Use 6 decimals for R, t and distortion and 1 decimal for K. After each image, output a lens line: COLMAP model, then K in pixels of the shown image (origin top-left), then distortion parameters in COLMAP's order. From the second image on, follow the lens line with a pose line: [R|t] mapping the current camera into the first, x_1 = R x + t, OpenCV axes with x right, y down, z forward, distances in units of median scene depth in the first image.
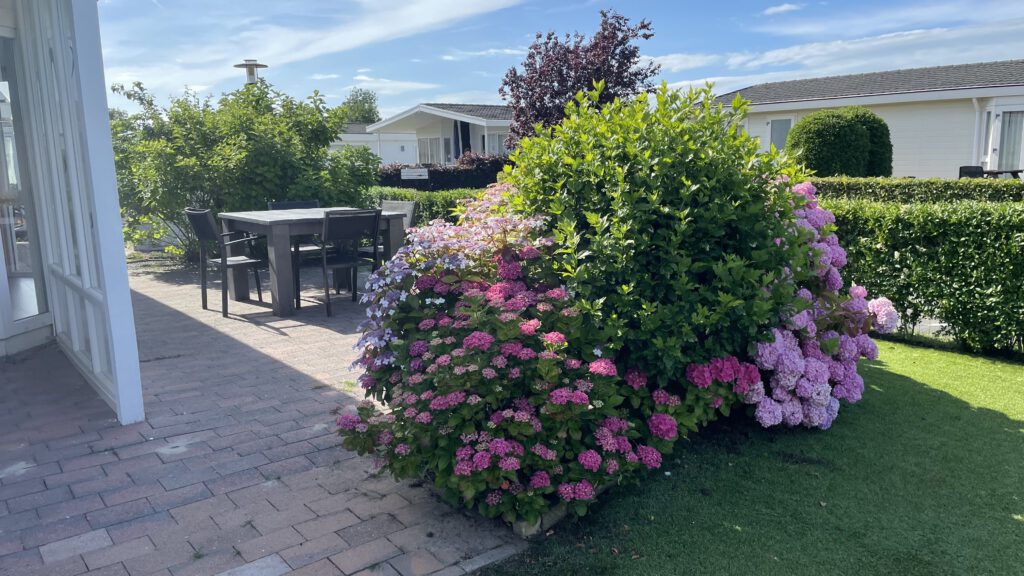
lens RADIAL K [[746.9, 0, 512.0], [0, 746.9, 288.0], [0, 0, 1]] dist [0.026061, -0.004202]
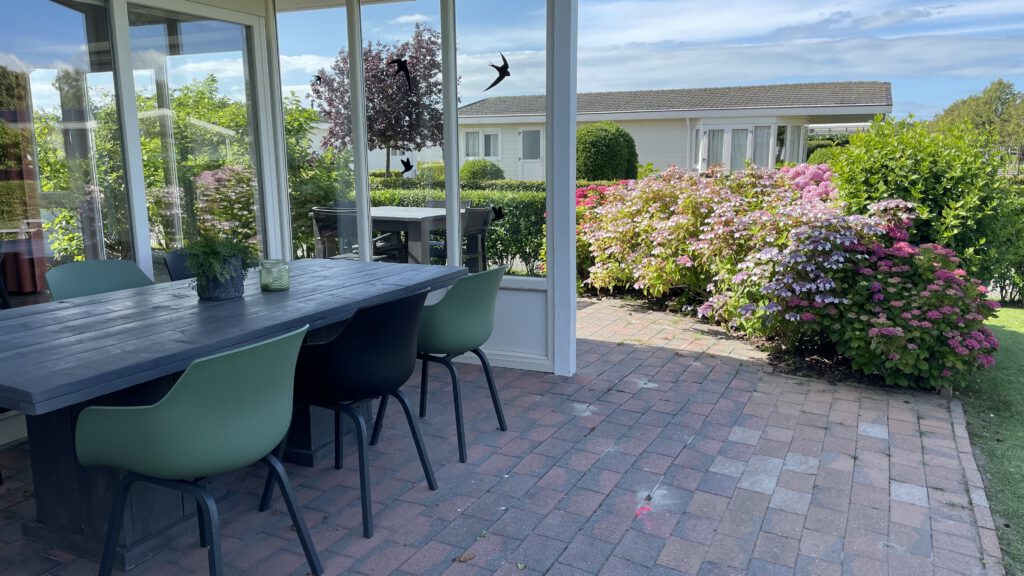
lens RADIAL K [[746.9, 0, 512.0], [0, 746.9, 288.0], [0, 0, 1]] dist [0.026061, -0.004202]
pose [[0.912926, -0.059660, 0.403741, -0.977248], [0.063022, 0.998000, 0.004969, 0.024579], [-0.403230, 0.020908, 0.914860, -0.059330]]
